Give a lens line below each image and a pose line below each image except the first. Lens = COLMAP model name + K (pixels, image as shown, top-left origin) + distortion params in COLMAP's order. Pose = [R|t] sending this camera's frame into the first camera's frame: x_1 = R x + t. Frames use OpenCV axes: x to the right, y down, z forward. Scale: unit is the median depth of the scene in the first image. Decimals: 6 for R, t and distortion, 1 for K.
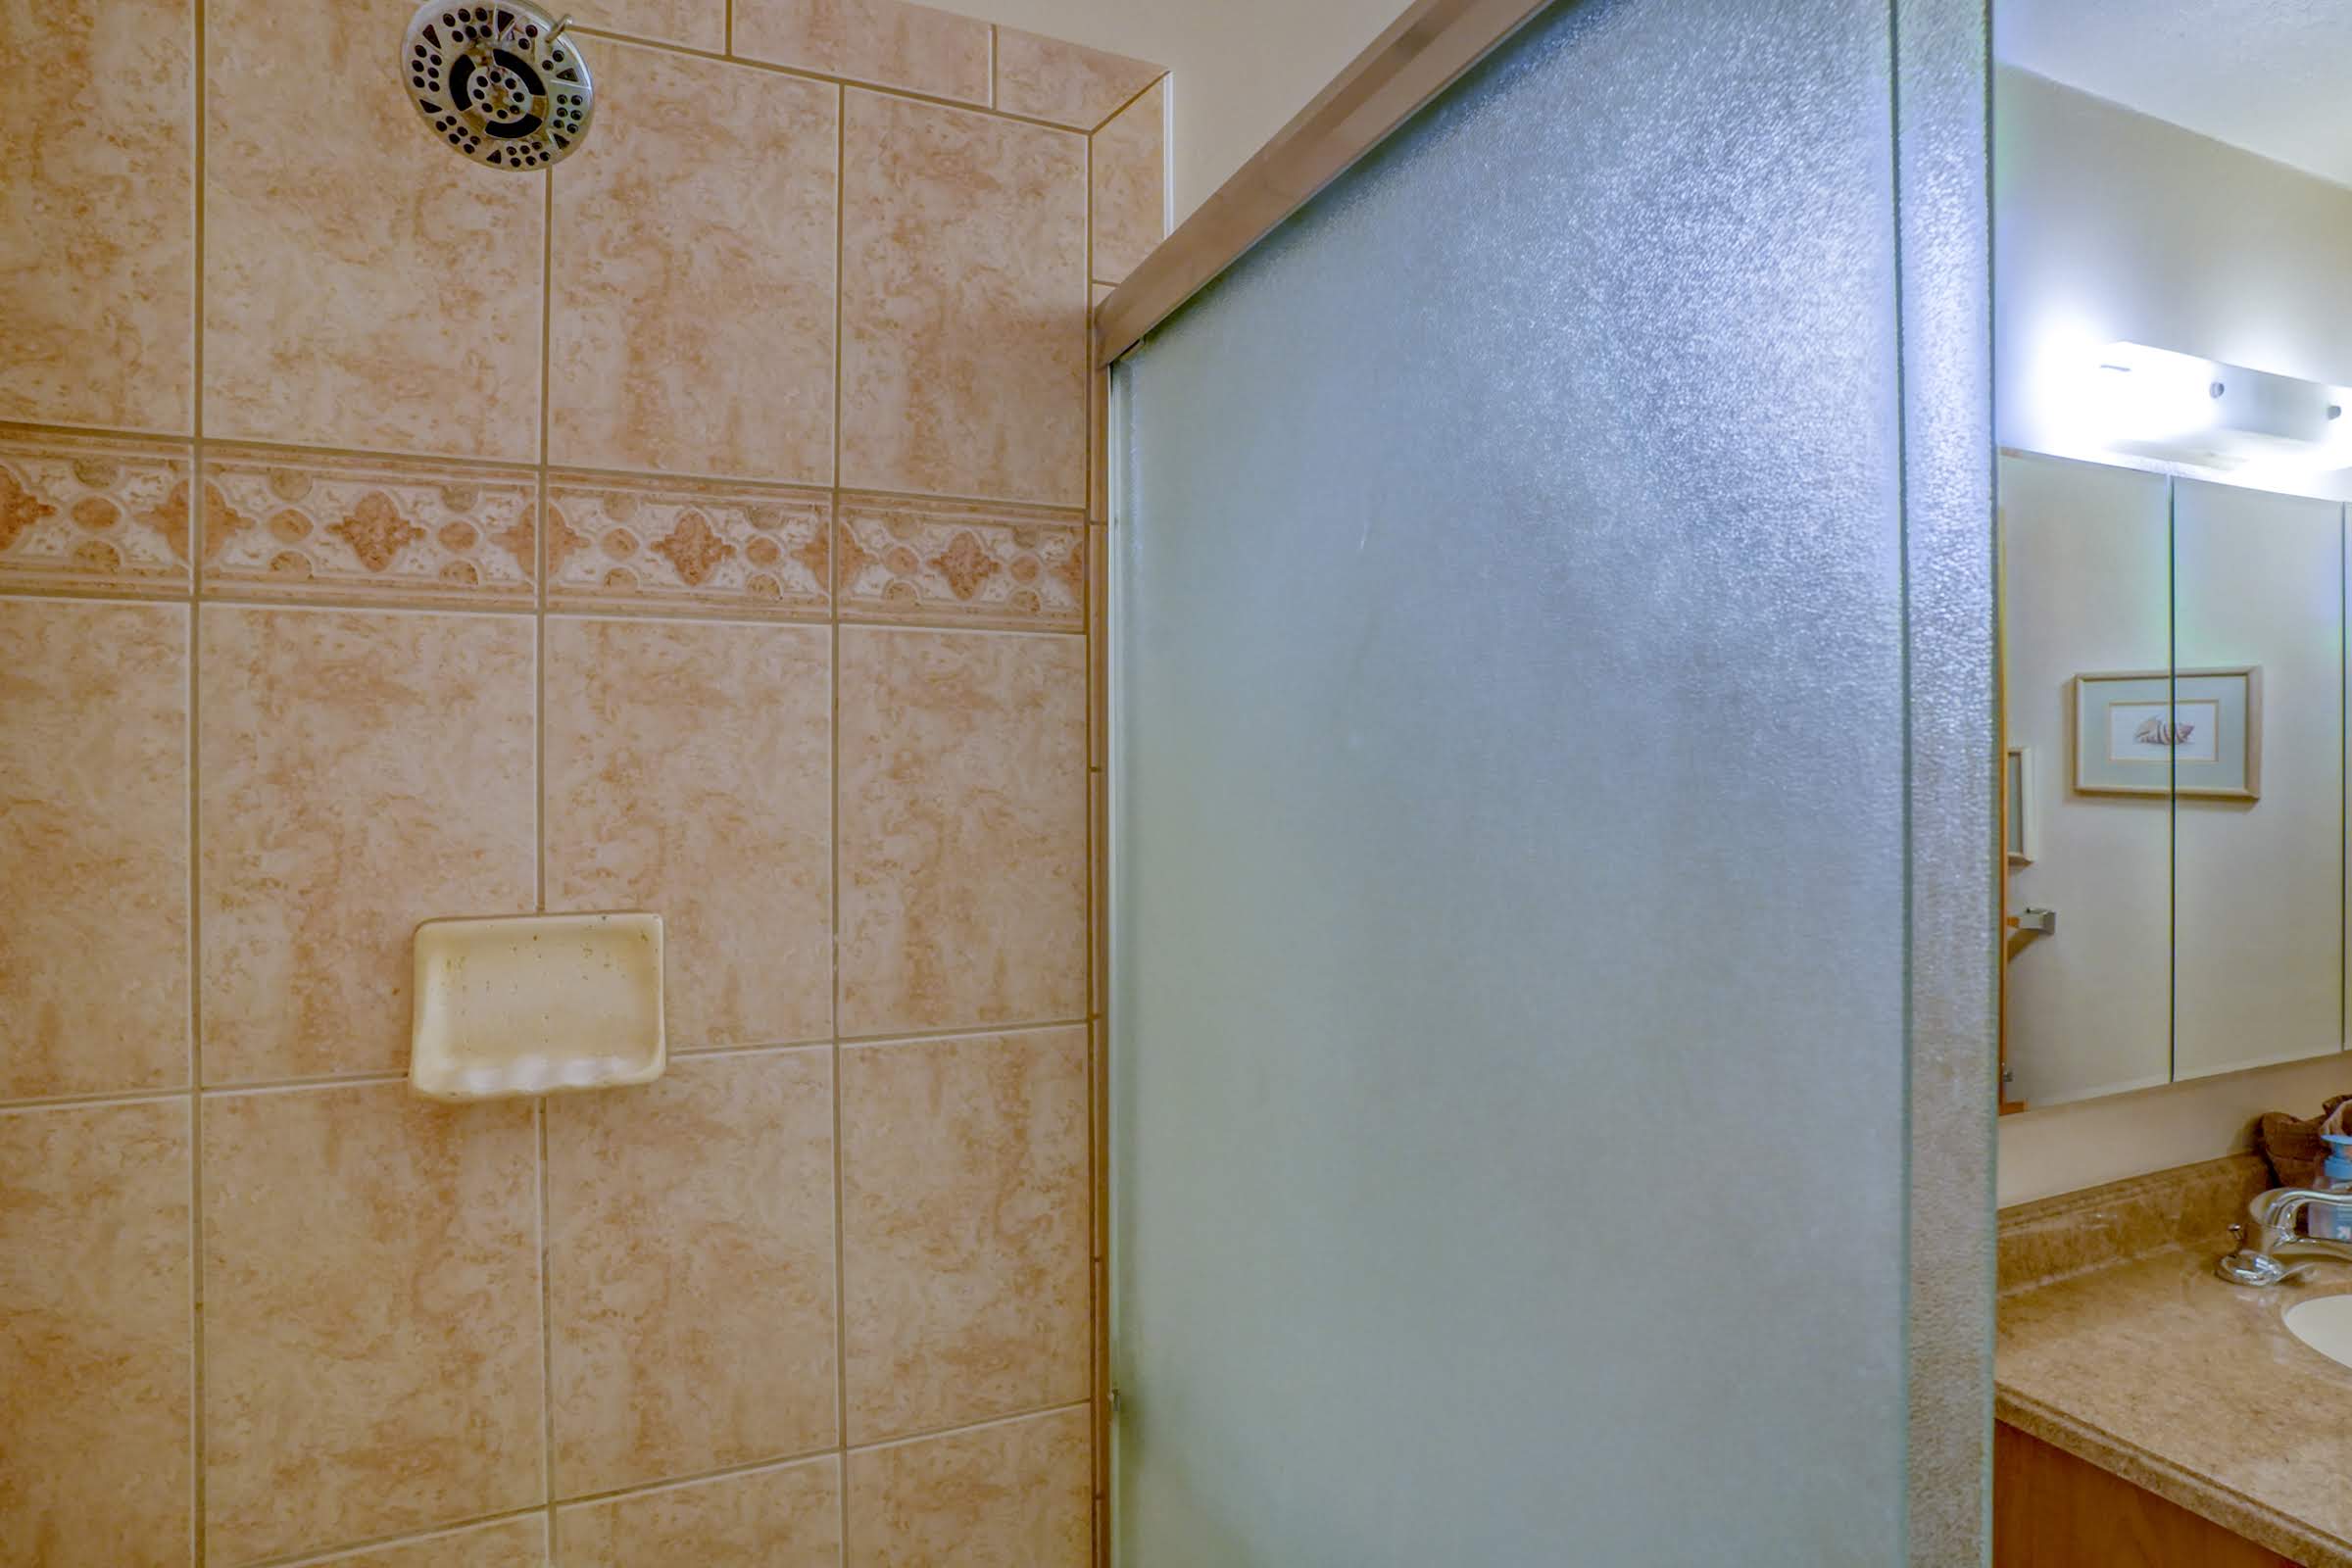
lens RADIAL K [[1248.3, 0, 1167.5], [0, 1248.3, 776.1], [0, 0, 1]] dist [-0.066284, 0.034817]
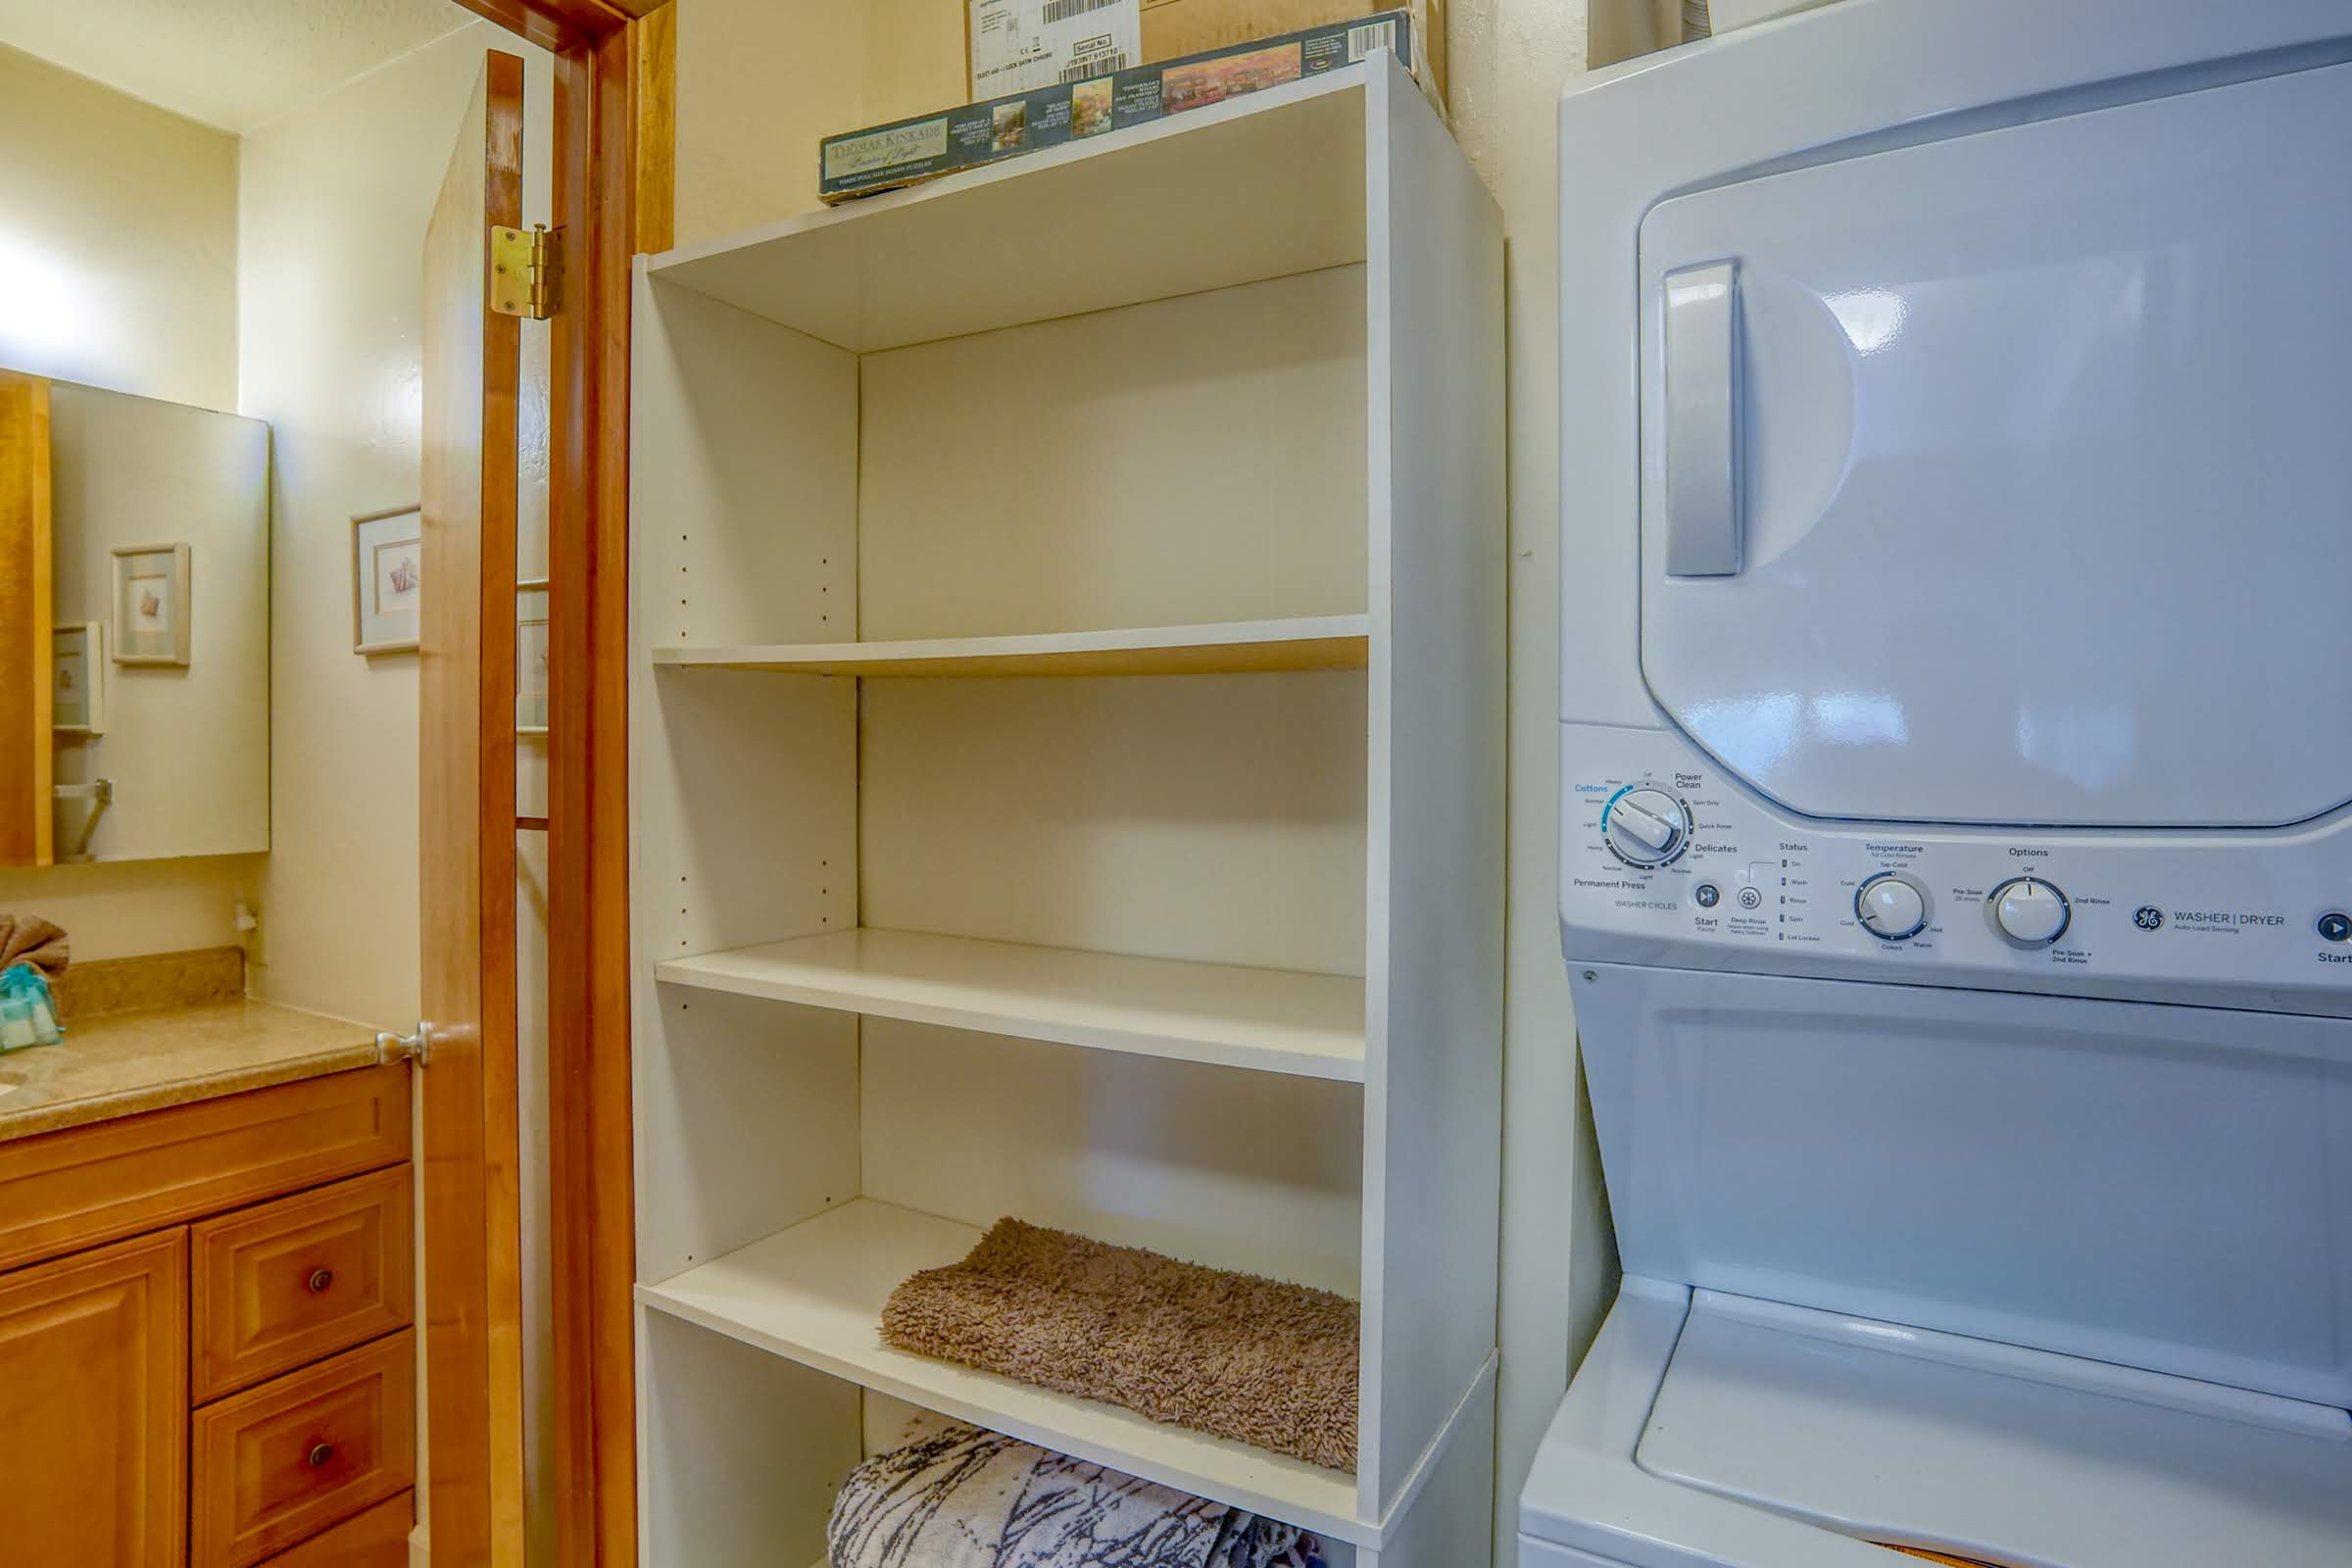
lens RADIAL K [[1248.3, 0, 1180.6], [0, 1248.3, 792.4], [0, 0, 1]] dist [-0.066284, 0.034817]
pose [[0.796576, -0.008910, 0.604473, 1.286376], [-0.007126, 0.999684, 0.024127, 0.134870], [-0.604497, -0.023526, 0.796260, -0.548935]]
